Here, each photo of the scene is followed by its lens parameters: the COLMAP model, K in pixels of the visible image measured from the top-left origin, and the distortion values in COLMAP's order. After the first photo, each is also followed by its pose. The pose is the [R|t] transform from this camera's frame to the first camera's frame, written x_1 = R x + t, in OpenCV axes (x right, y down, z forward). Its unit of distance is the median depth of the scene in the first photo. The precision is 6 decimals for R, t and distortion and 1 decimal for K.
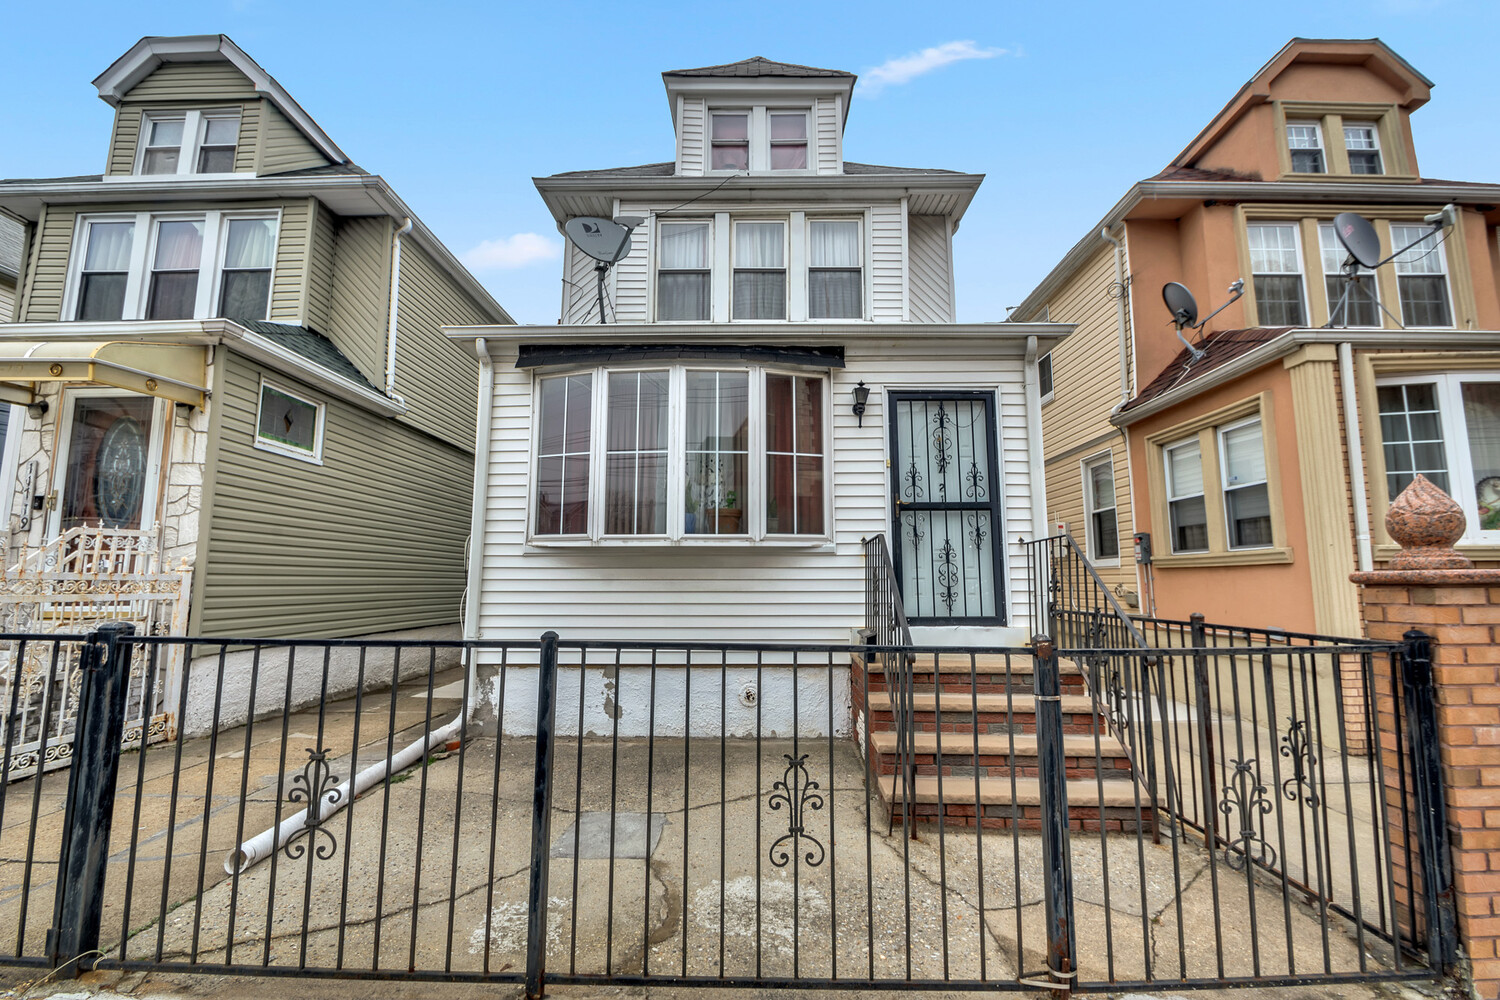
lens RADIAL K [[656.4, 0, 749.9], [0, 656.4, 498.5], [0, 0, 1]] dist [-0.006851, -0.006254]
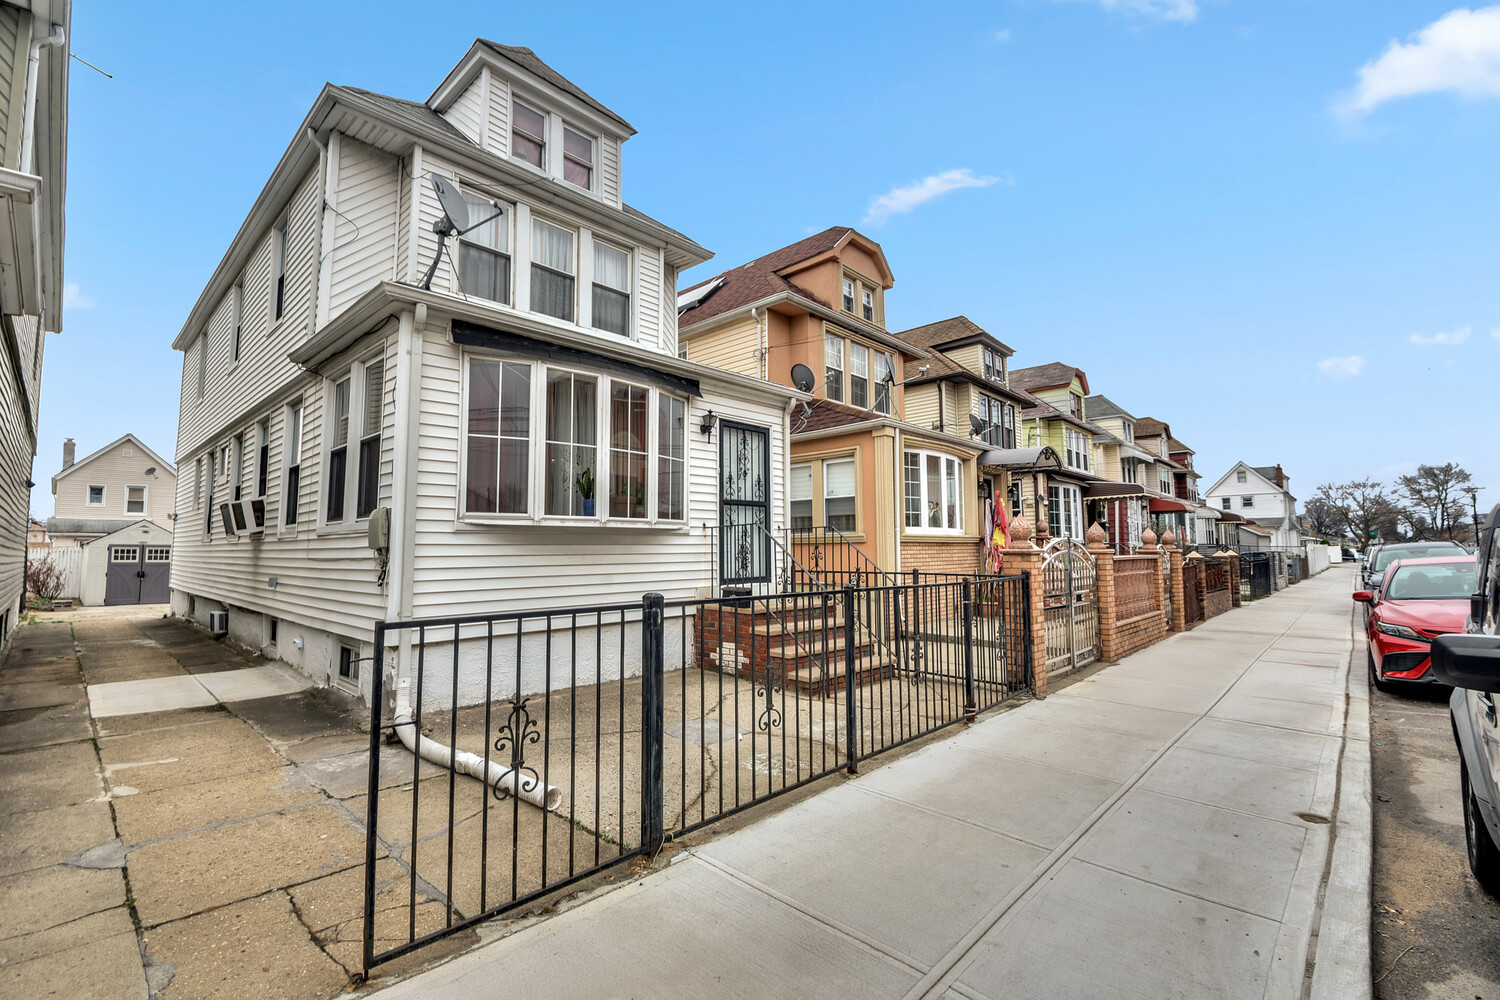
lens RADIAL K [[656.4, 0, 758.9], [0, 656.4, 500.9], [0, 0, 1]] dist [-0.006851, -0.006254]
pose [[0.669178, 0.048965, 0.741487, -0.766247], [-0.083691, 0.996444, 0.009728, -0.009852], [-0.738374, -0.068566, 0.670897, -0.012612]]
